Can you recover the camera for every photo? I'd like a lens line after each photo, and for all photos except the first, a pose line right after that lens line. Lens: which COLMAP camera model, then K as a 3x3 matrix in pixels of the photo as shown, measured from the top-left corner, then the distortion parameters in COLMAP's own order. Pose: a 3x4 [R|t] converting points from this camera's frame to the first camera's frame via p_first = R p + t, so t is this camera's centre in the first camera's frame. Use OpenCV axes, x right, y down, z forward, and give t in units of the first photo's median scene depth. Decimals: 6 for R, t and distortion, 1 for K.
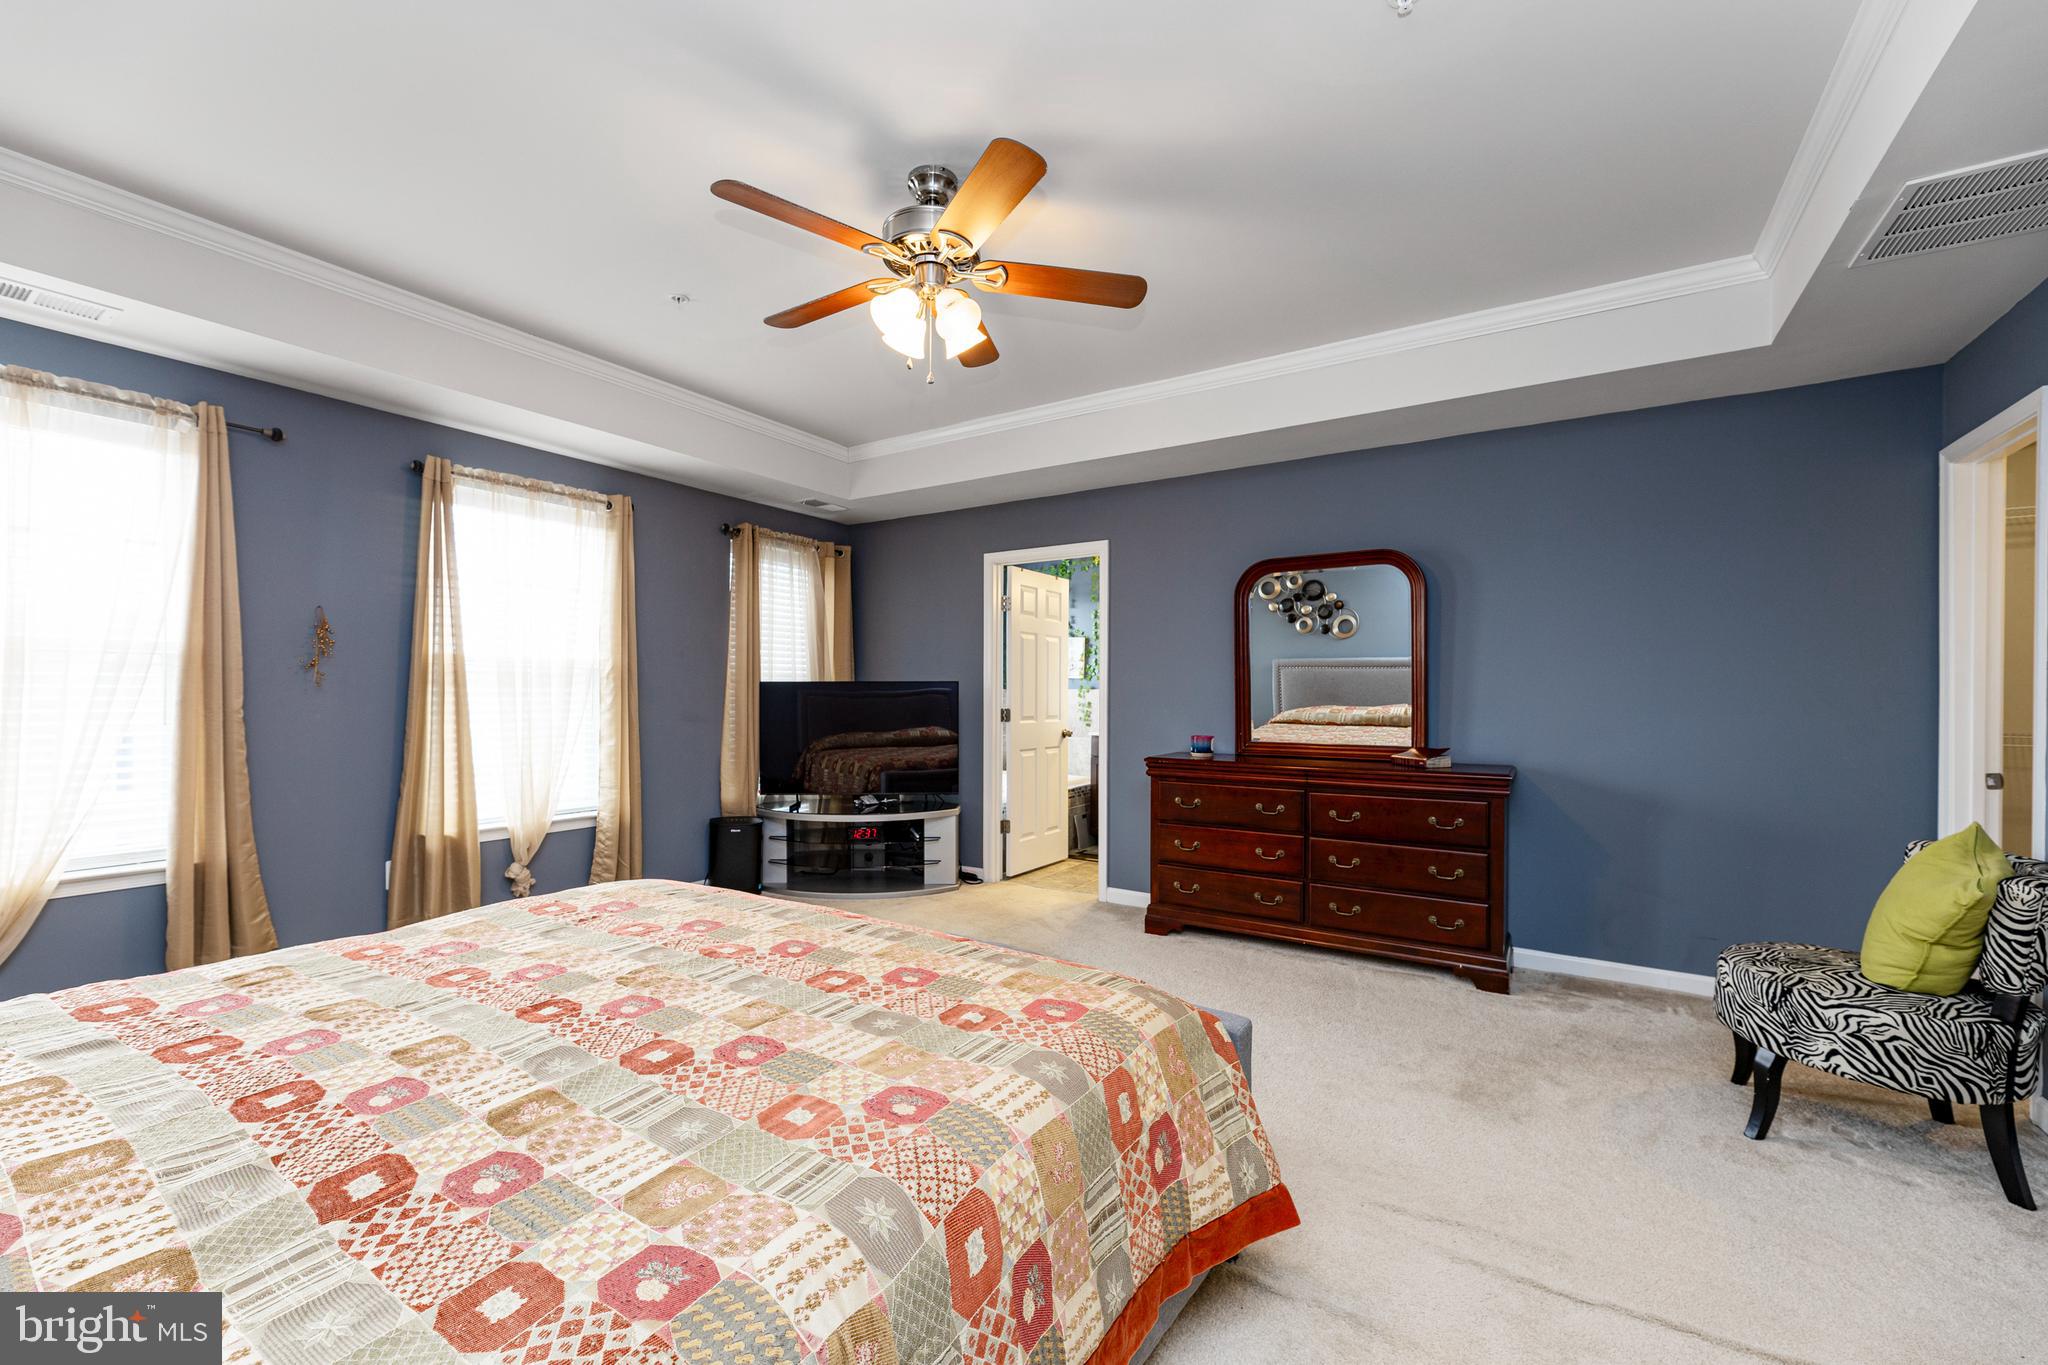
lens RADIAL K [[815.1, 0, 1014.5], [0, 815.1, 694.6], [0, 0, 1]] dist [-0.001628, 0.000527]
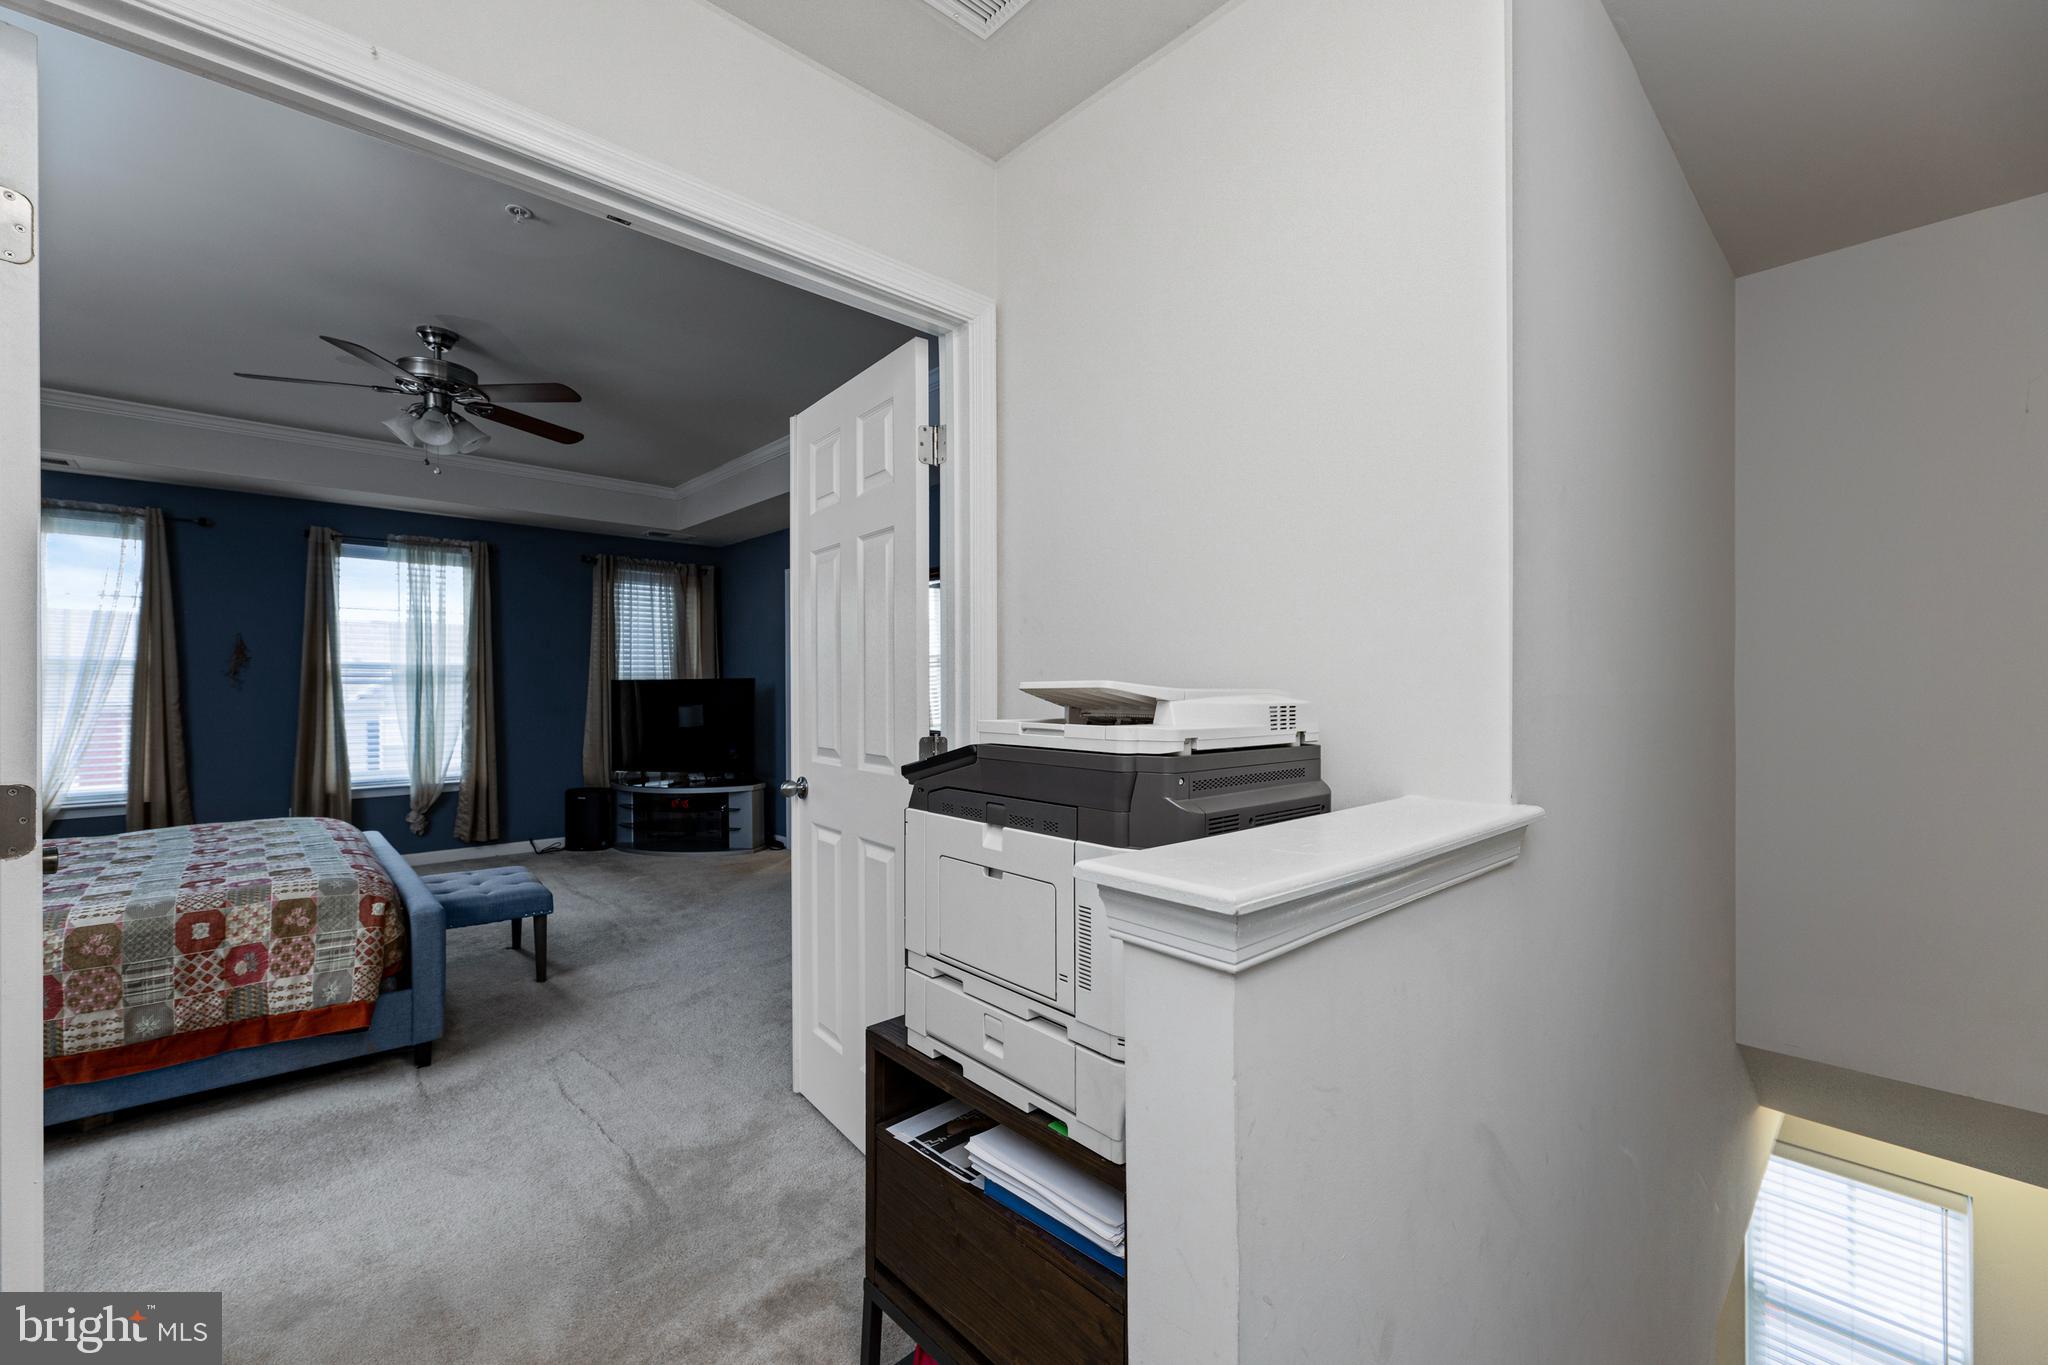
lens RADIAL K [[815.1, 0, 992.0], [0, 815.1, 673.1], [0, 0, 1]] dist [-0.001628, 0.000527]
pose [[0.971252, -0.012968, -0.237701, 0.554762], [0.008970, 0.999800, -0.017892, 0.001159], [0.237885, 0.015245, 0.971174, -0.073833]]
